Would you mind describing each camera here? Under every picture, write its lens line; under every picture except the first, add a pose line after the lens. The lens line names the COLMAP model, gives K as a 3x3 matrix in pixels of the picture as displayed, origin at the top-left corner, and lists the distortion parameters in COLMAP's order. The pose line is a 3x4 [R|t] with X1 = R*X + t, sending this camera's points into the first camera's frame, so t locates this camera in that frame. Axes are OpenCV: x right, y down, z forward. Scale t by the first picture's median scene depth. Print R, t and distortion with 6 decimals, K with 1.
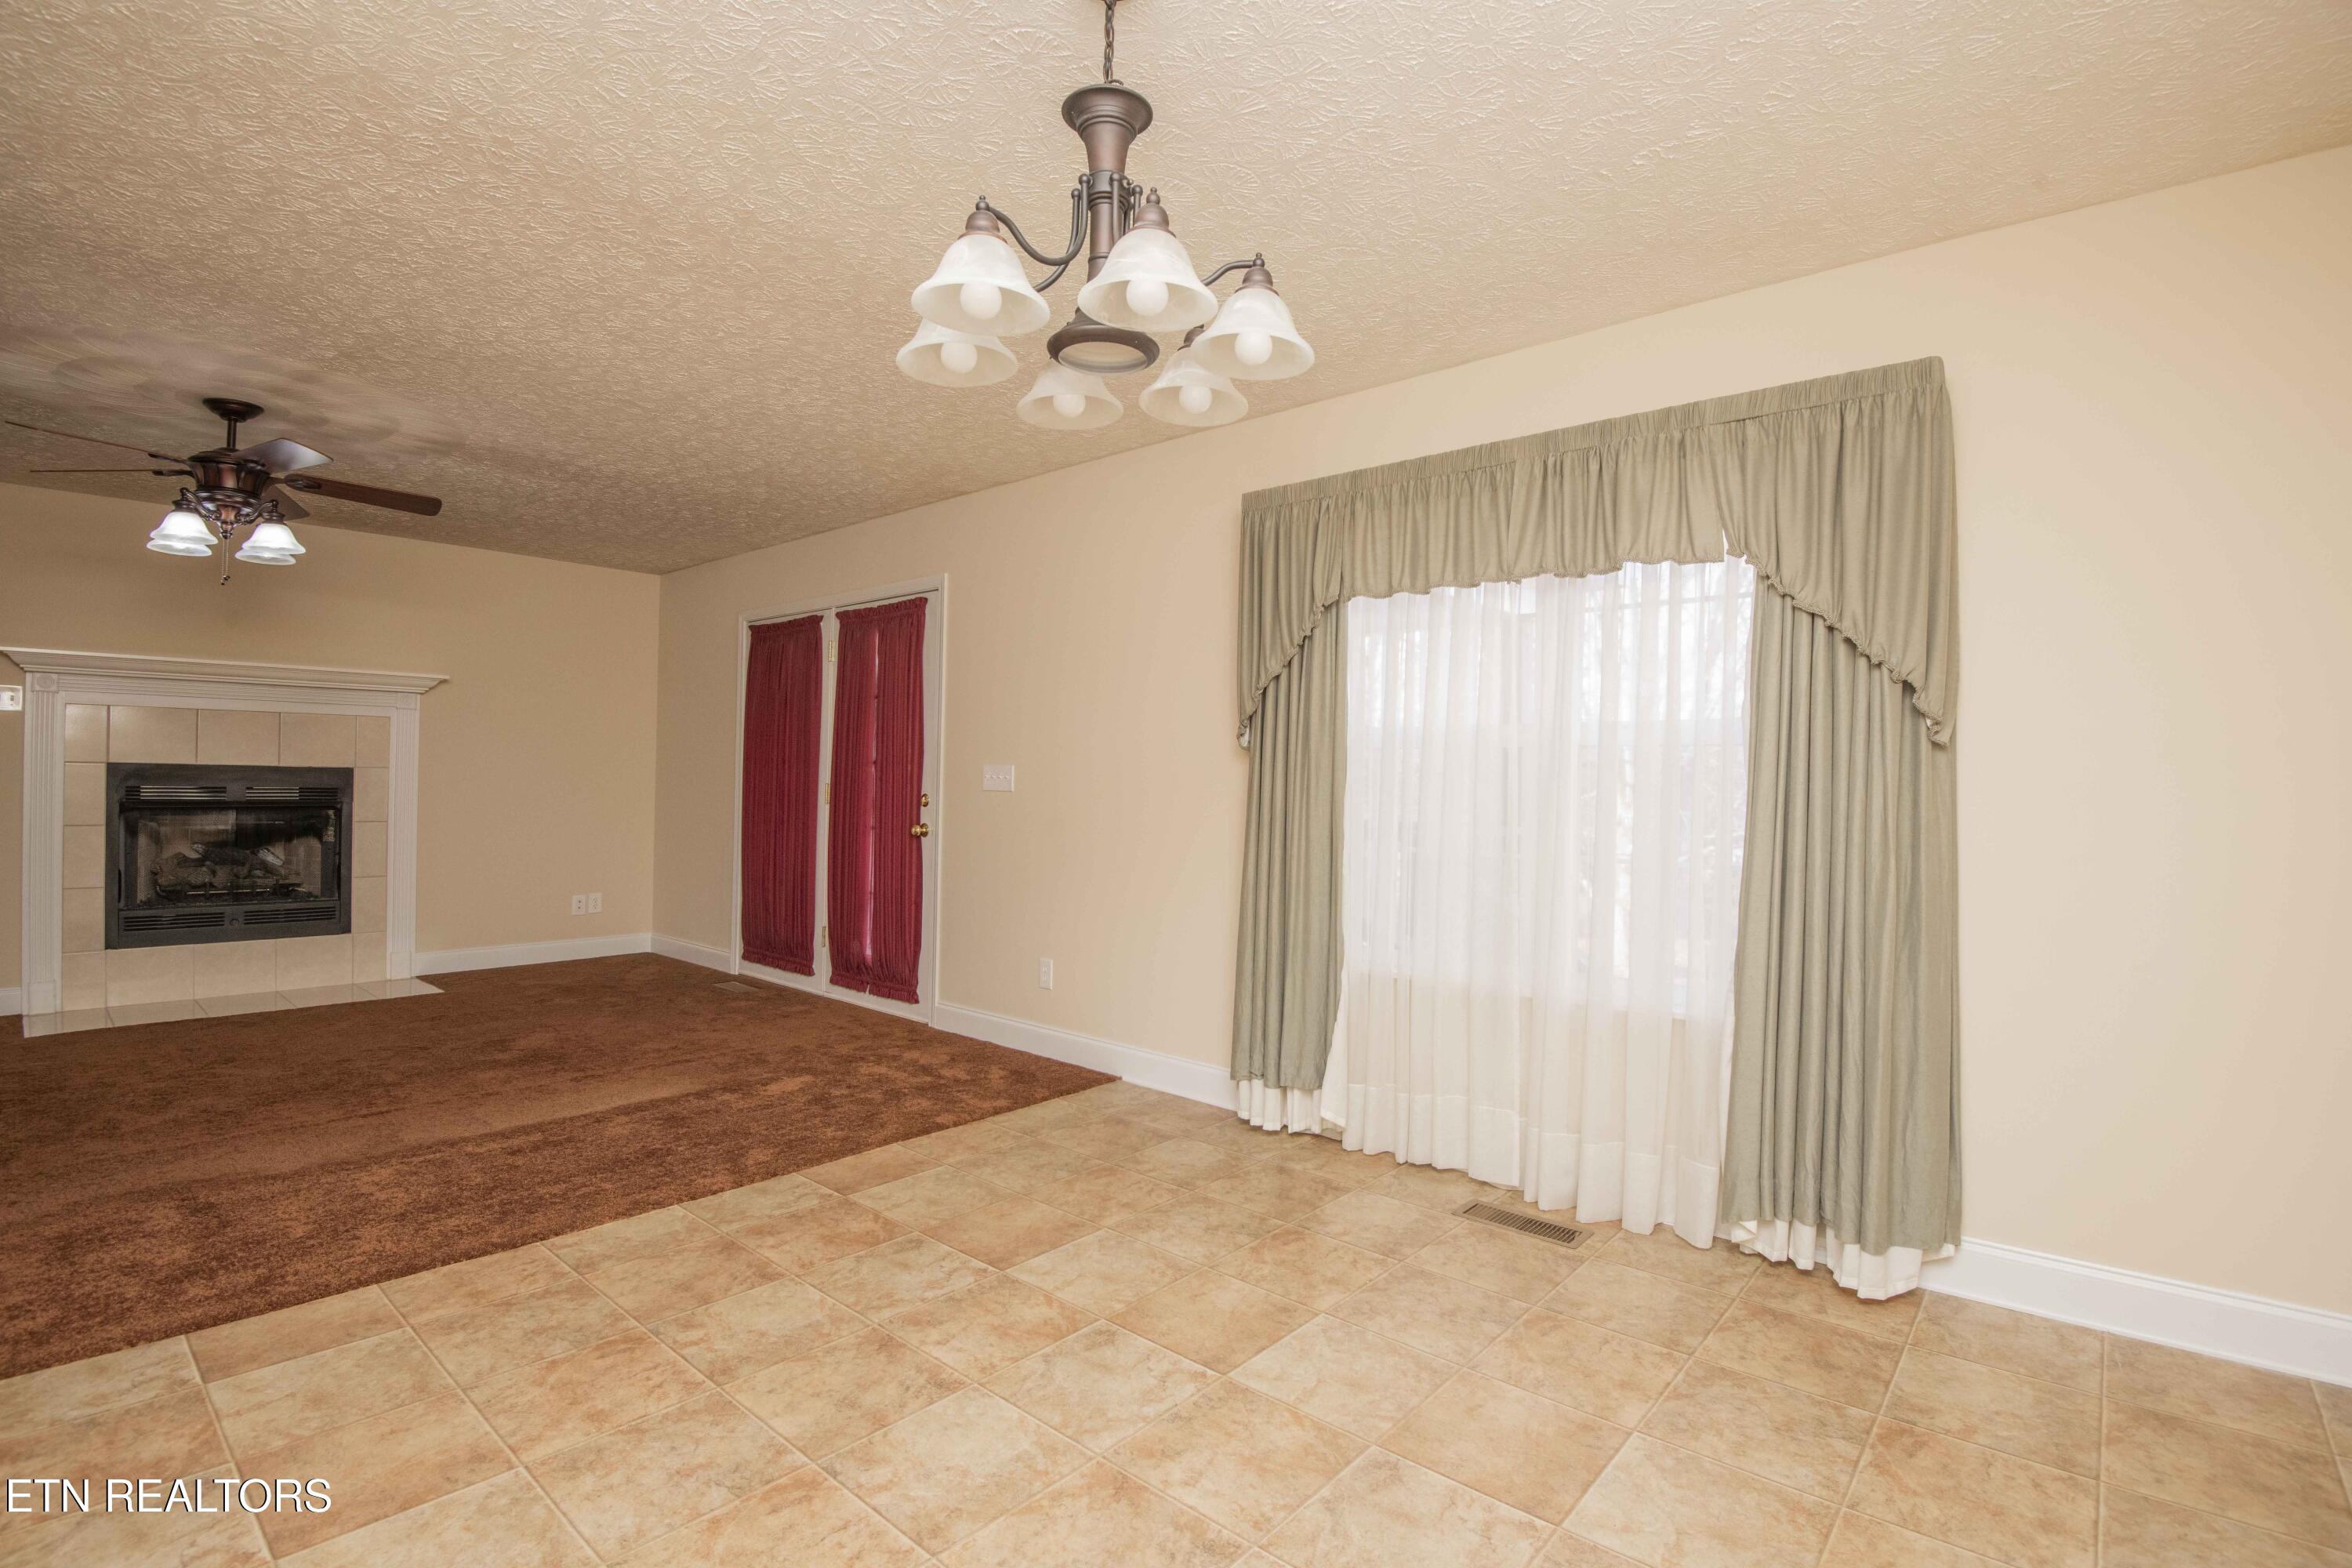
lens RADIAL K [[1085.2, 0, 1179.6], [0, 1085.2, 781.0], [0, 0, 1]] dist [-0.005232, -0.023808]
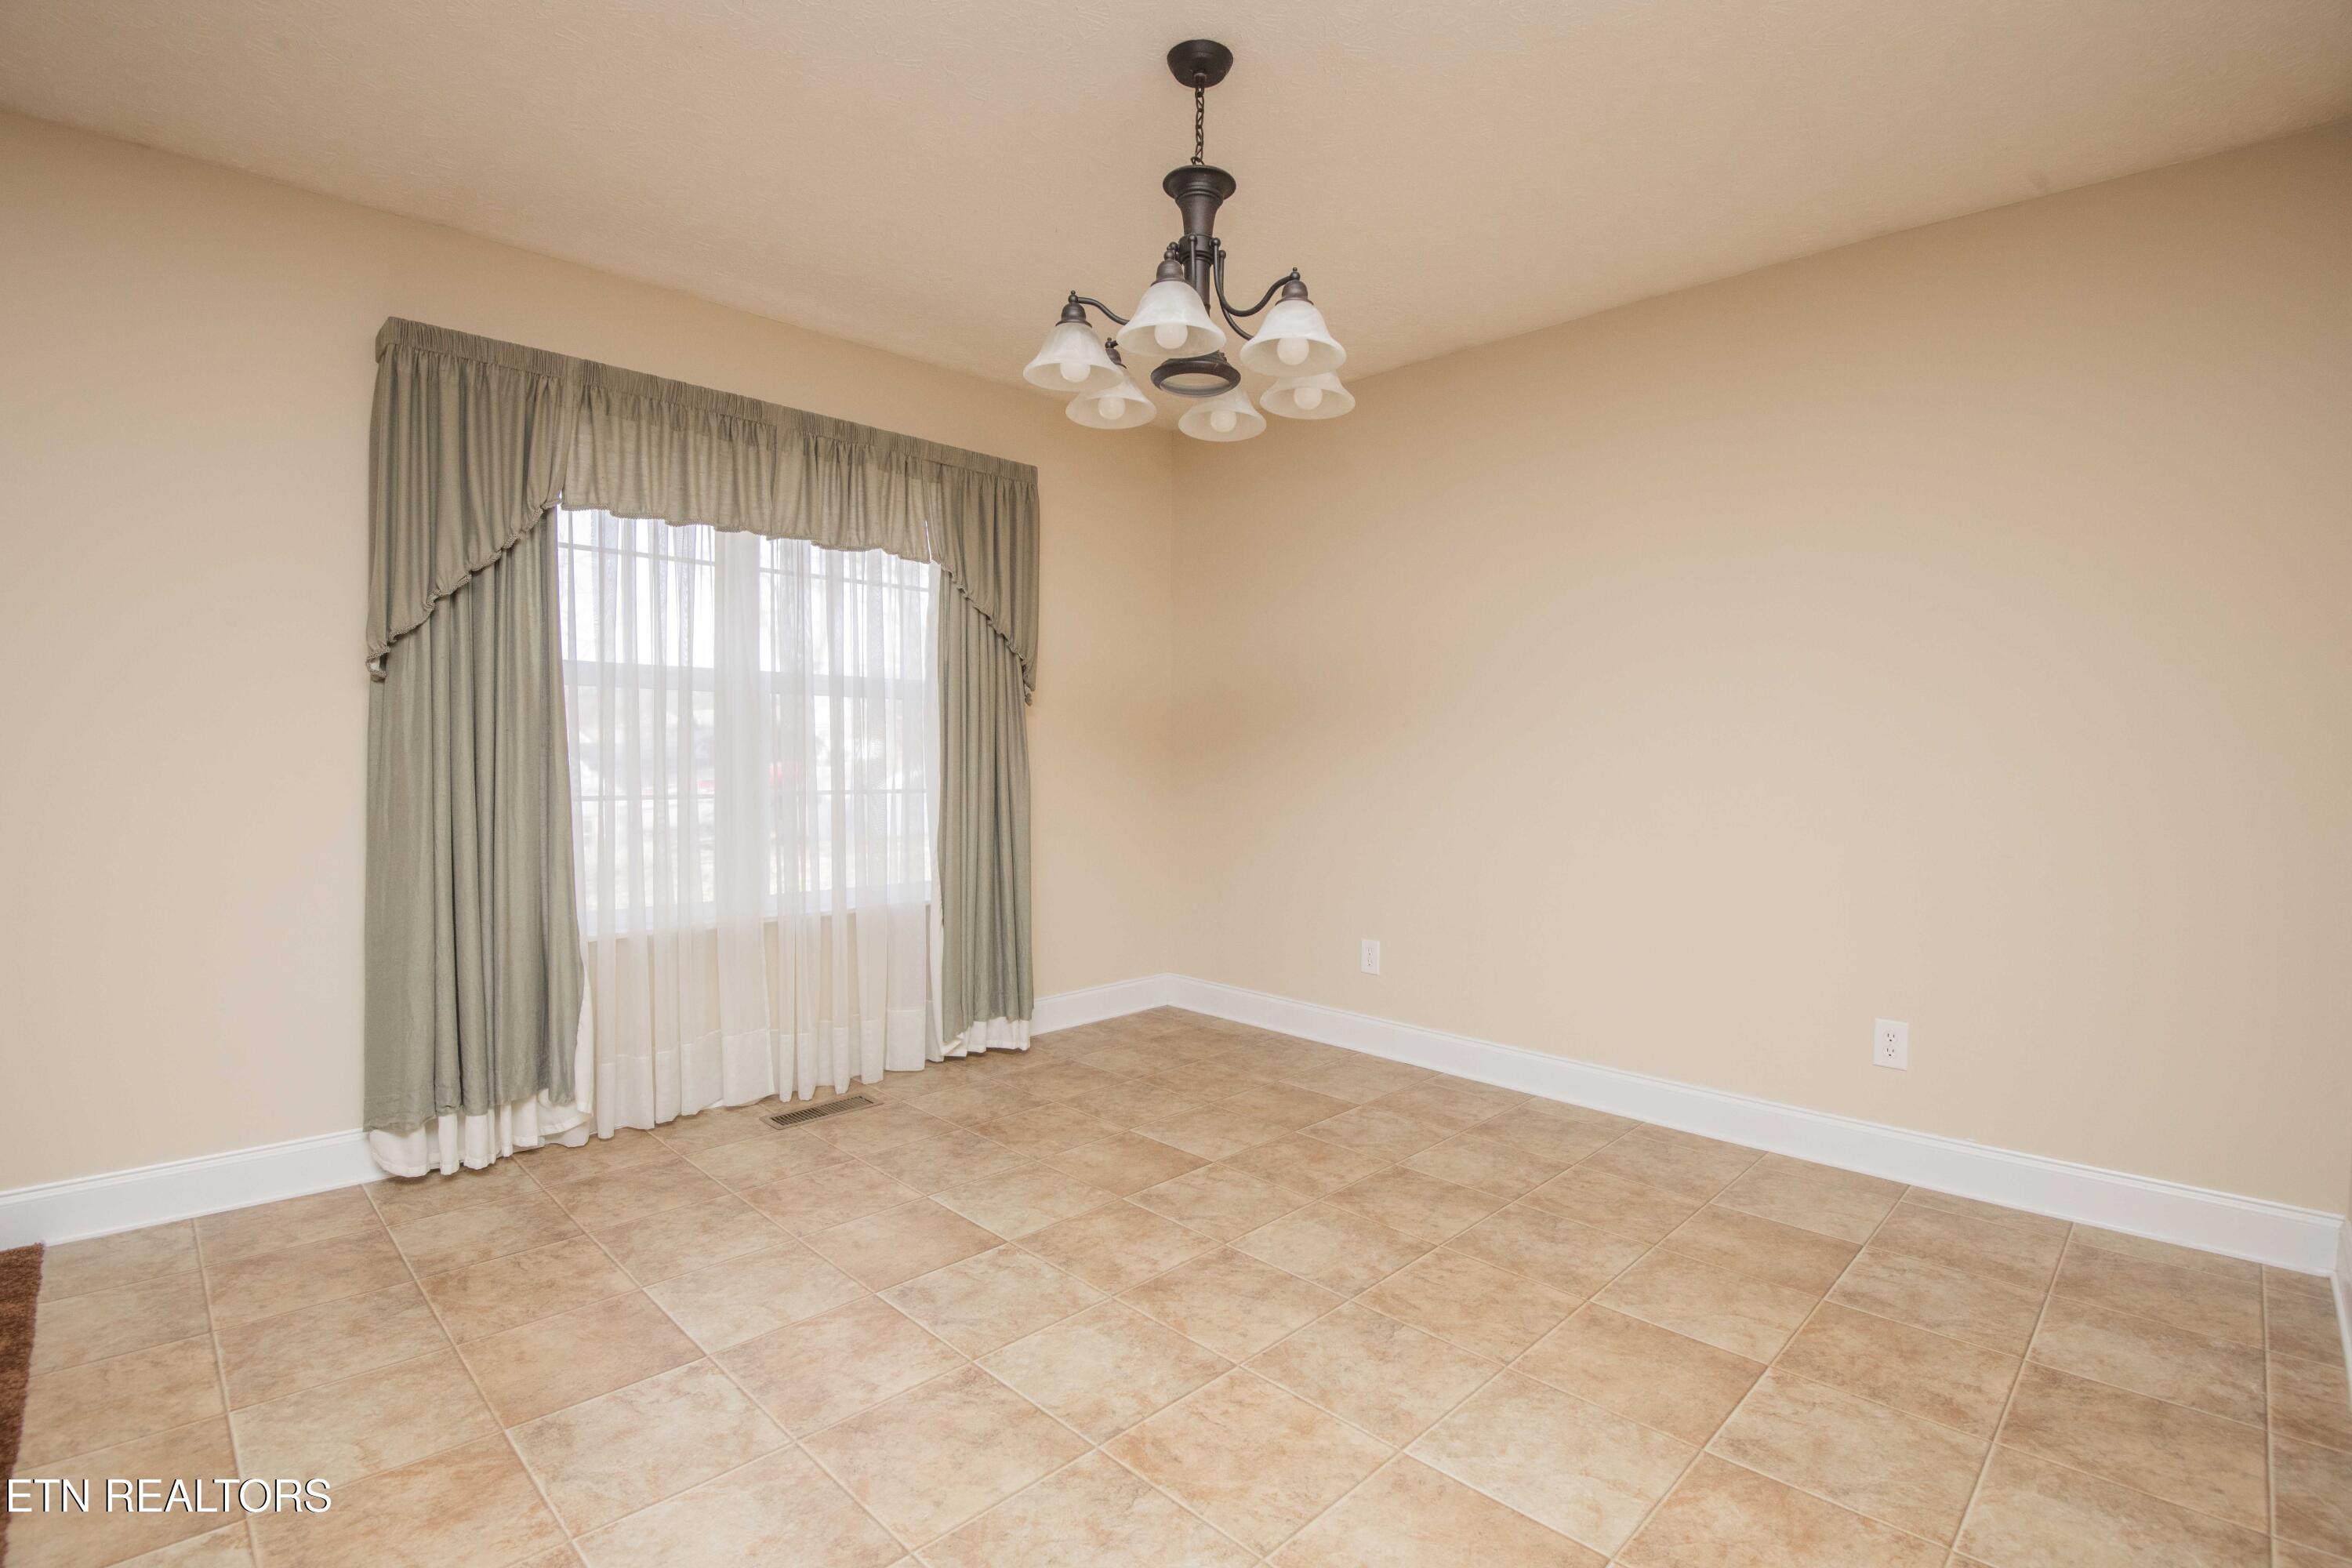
lens RADIAL K [[1085.2, 0, 1179.6], [0, 1085.2, 781.0], [0, 0, 1]] dist [-0.005232, -0.023808]
pose [[0.069769, -0.040103, 0.996757, -0.633191], [-0.005739, 0.999159, 0.040602, 0.009183], [-0.997547, -0.008553, 0.069480, 0.441207]]
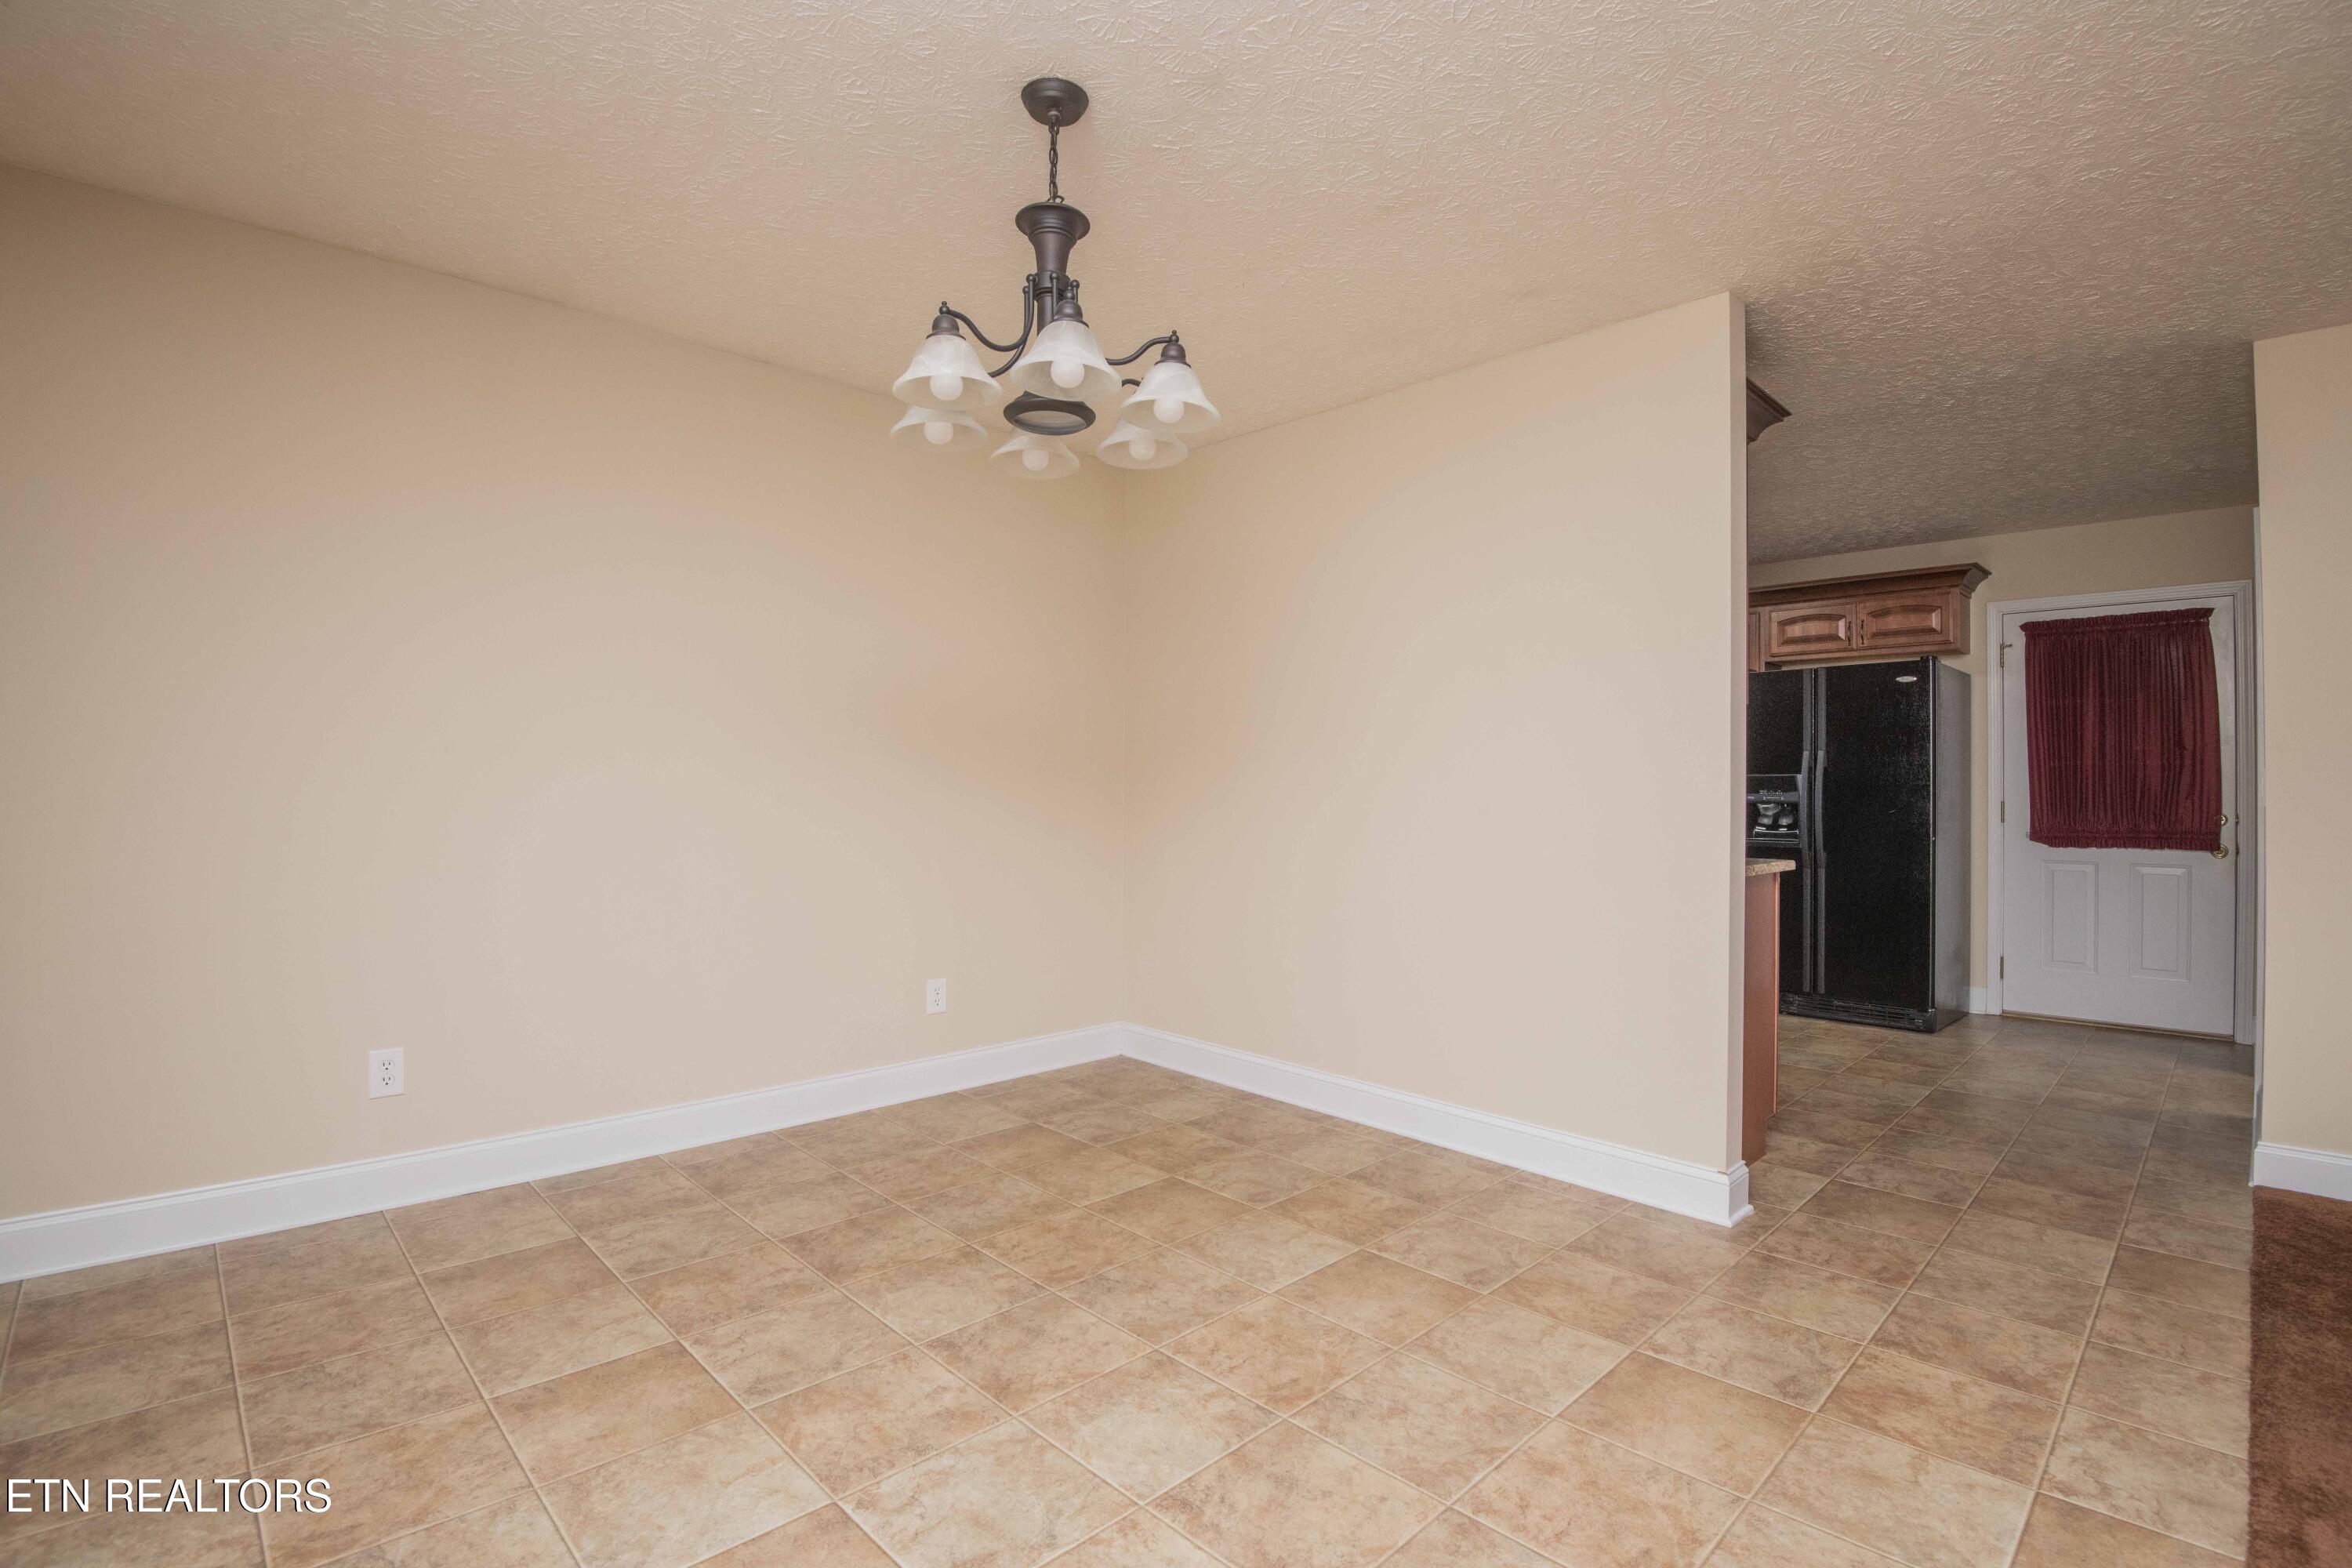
lens RADIAL K [[1081.5, 0, 1179.1], [0, 1081.5, 797.2], [0, 0, 1]] dist [-0.041816, -0.000038]
pose [[-0.996415, -0.027871, 0.079876, -0.154130], [-0.027036, 0.999568, 0.011518, 0.007510], [-0.080162, 0.009317, -0.996738, 1.040438]]
